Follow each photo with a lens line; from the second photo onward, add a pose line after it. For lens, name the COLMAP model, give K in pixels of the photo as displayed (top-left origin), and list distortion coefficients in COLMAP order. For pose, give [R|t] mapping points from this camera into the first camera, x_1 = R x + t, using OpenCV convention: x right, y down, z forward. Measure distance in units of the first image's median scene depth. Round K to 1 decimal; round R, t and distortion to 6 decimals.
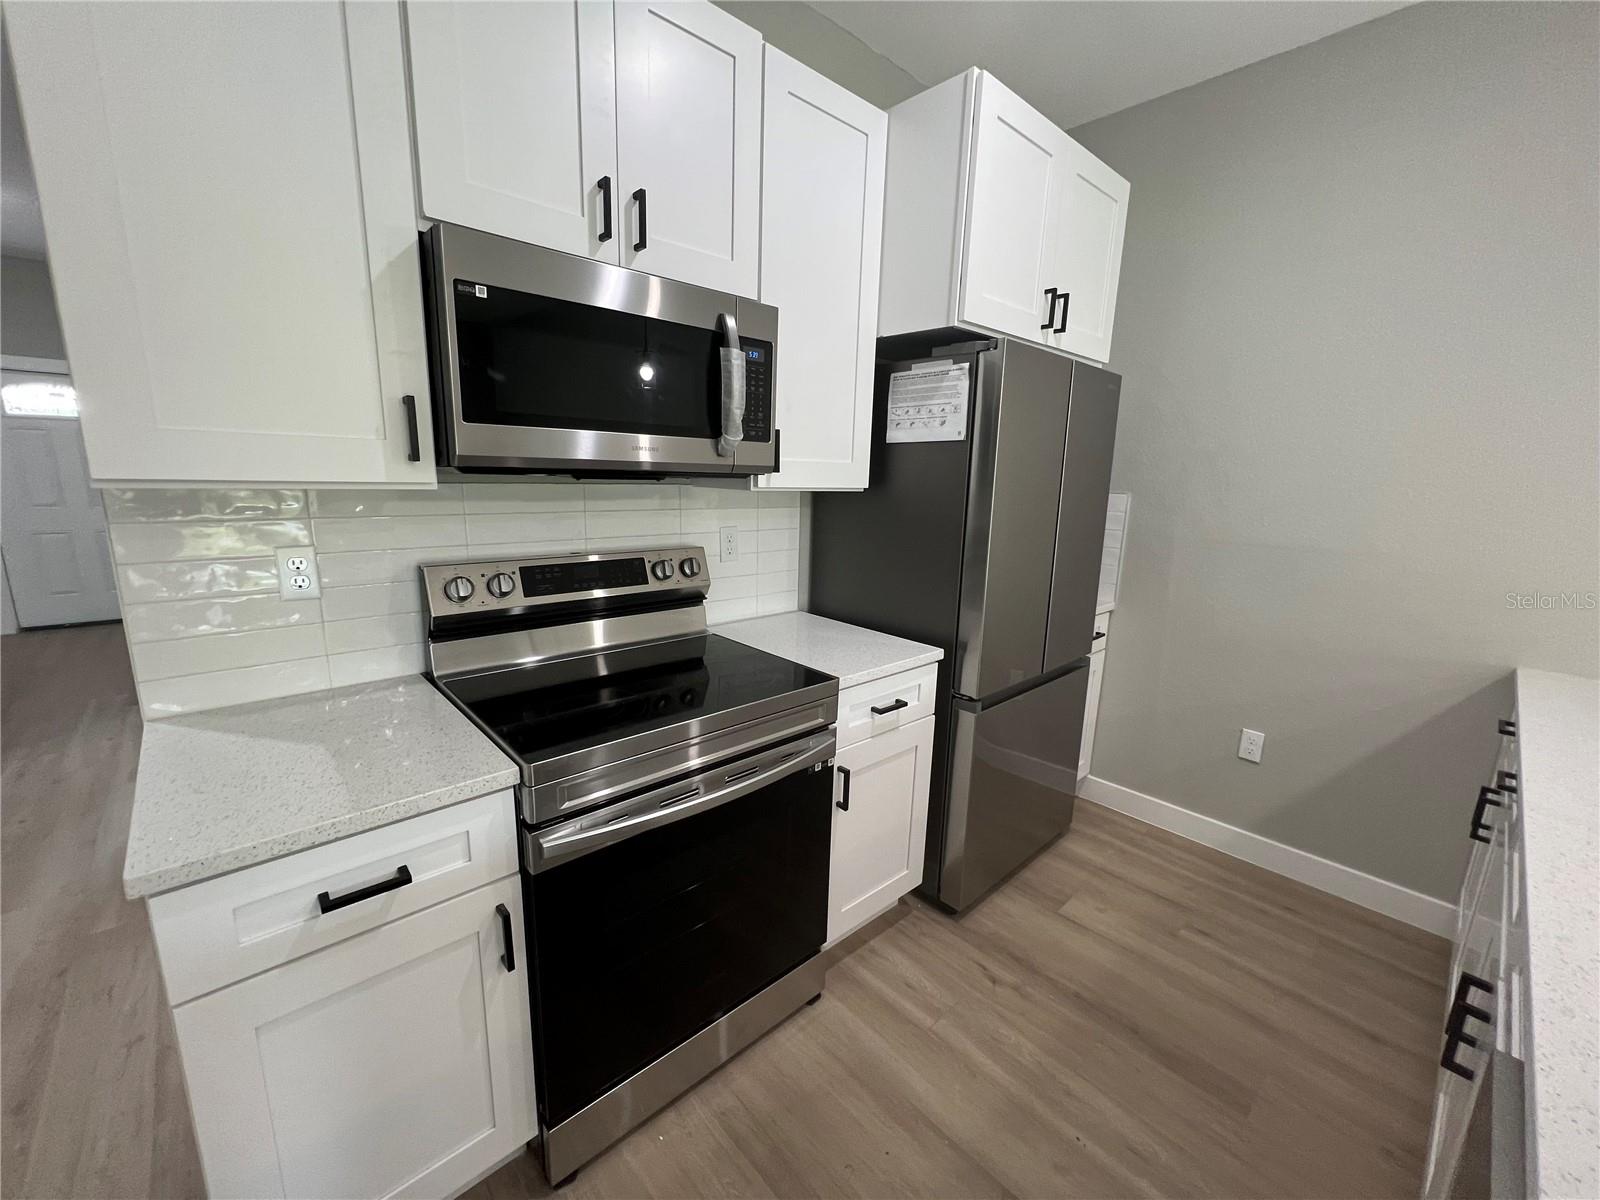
lens RADIAL K [[650.9, 0, 797.7], [0, 650.9, 603.7], [0, 0, 1]] dist [-0.000616, -0.000051]
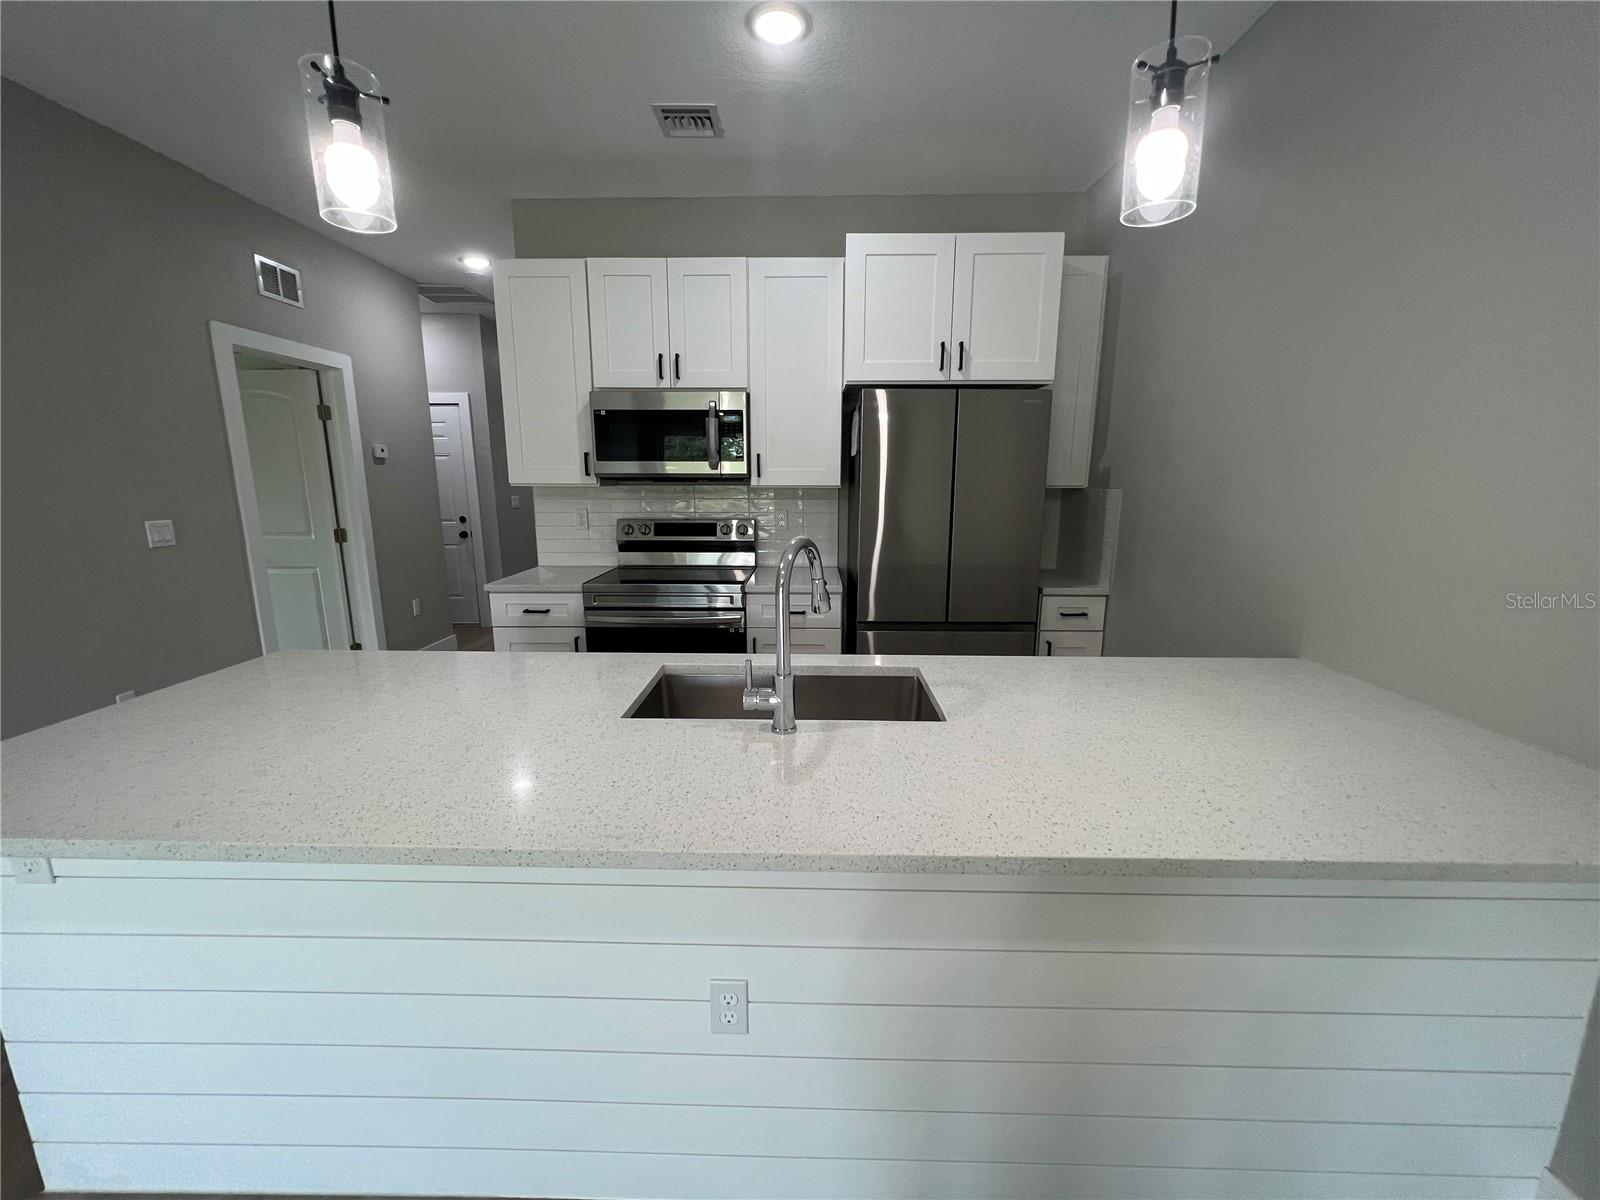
lens RADIAL K [[641.7, 0, 801.1], [0, 641.7, 603.3], [0, 0, 1]] dist [-0.000115, 0.000135]
pose [[0.725548, 0.108184, -0.679615, 1.454312], [-0.119450, 0.992373, 0.030447, 0.091409], [0.677726, 0.059090, 0.732937, -0.253111]]
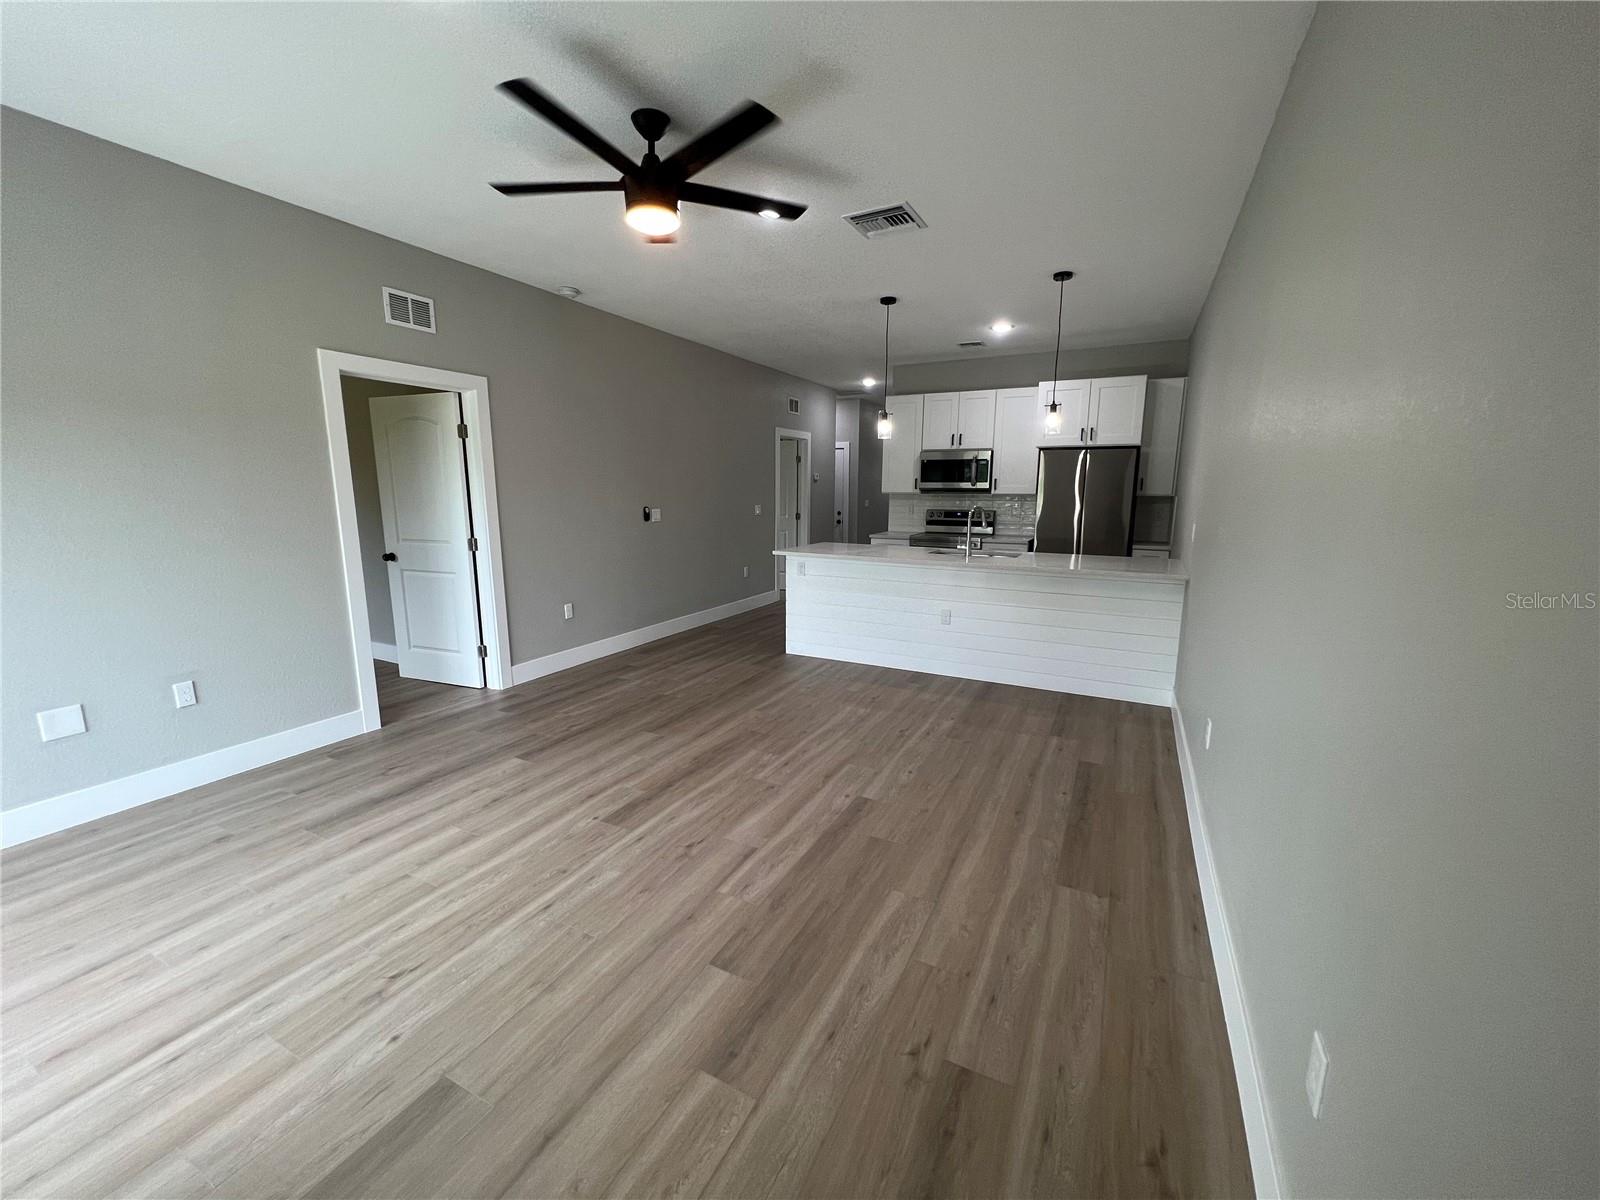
lens RADIAL K [[638.0, 0, 799.5], [0, 638.0, 606.0], [0, 0, 1]] dist [-0.000632, 0.000291]
pose [[0.344156, 0.146157, -0.927467, 3.516547], [-0.182462, 0.979389, 0.086633, 0.397839], [0.921013, 0.139412, 0.363730, -1.503049]]
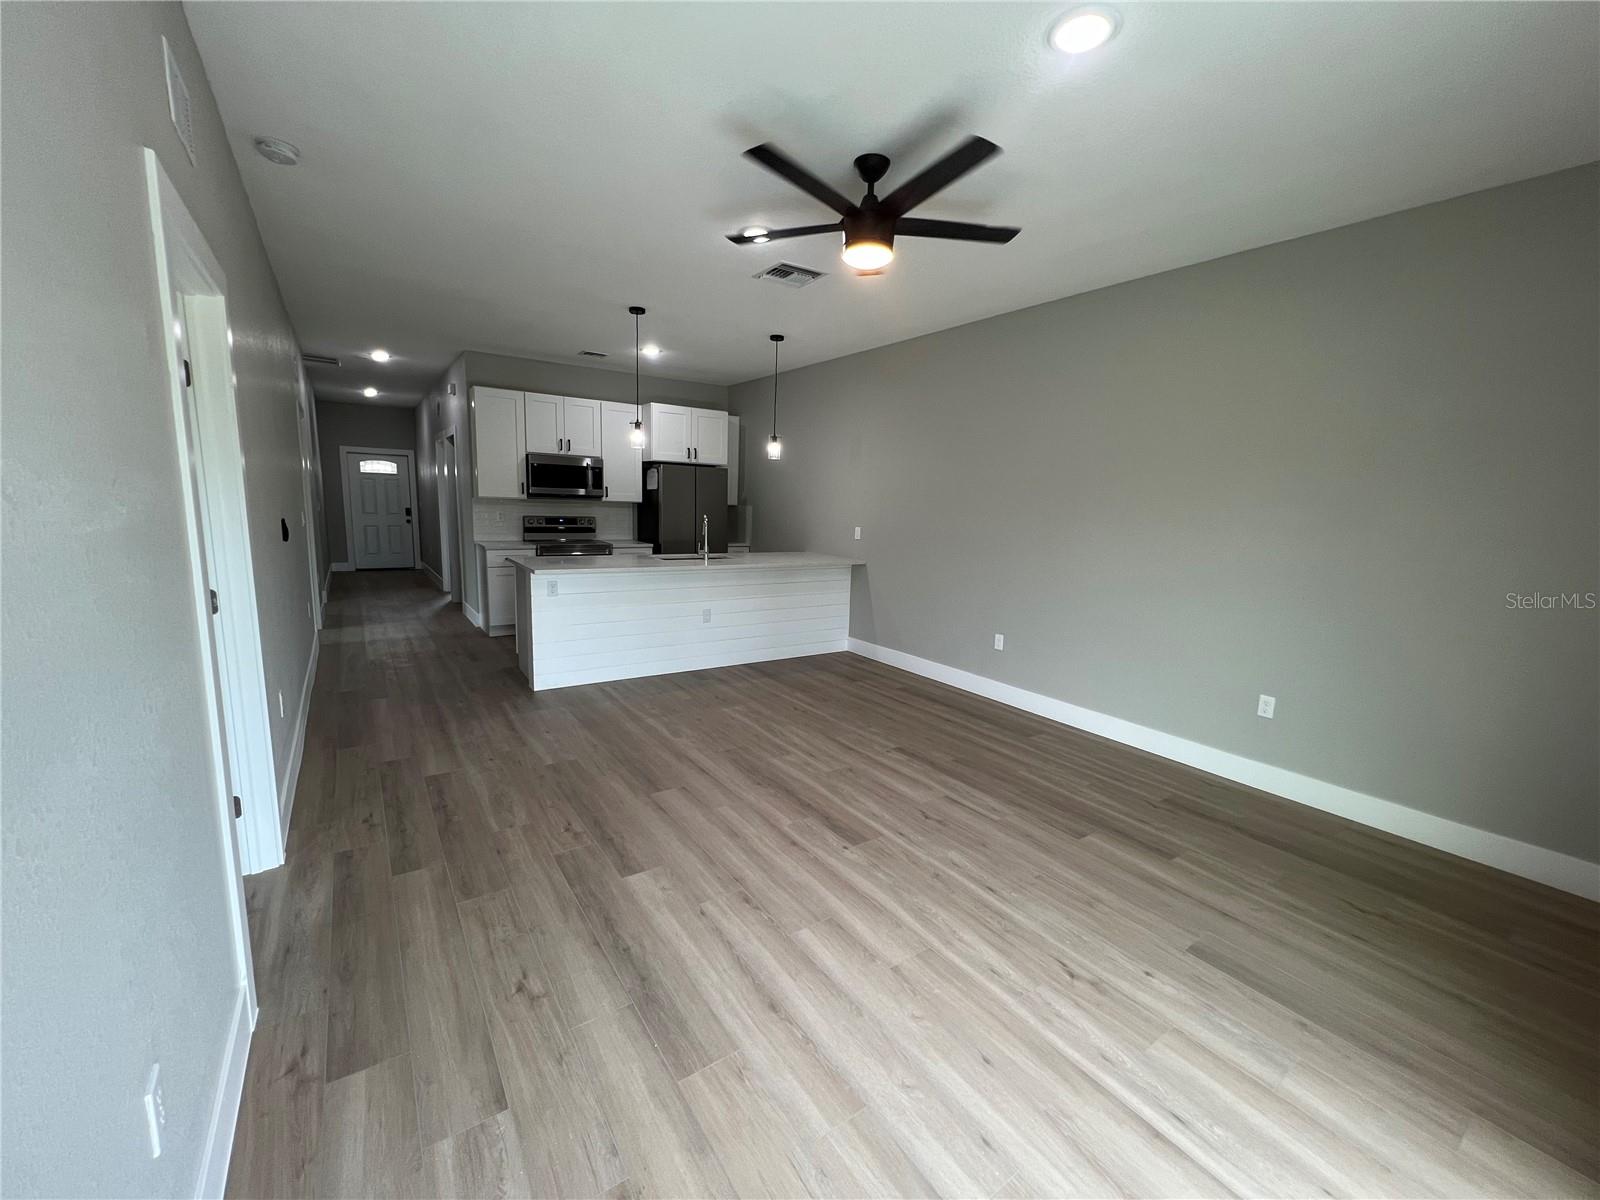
lens RADIAL K [[638.0, 0, 799.5], [0, 638.0, 606.0], [0, 0, 1]] dist [-0.000632, 0.000291]
pose [[0.989895, 0.030185, -0.138554, 1.894039], [-0.036024, 0.998557, -0.039828, 0.650245], [0.137152, 0.044417, 0.989554, -3.010426]]
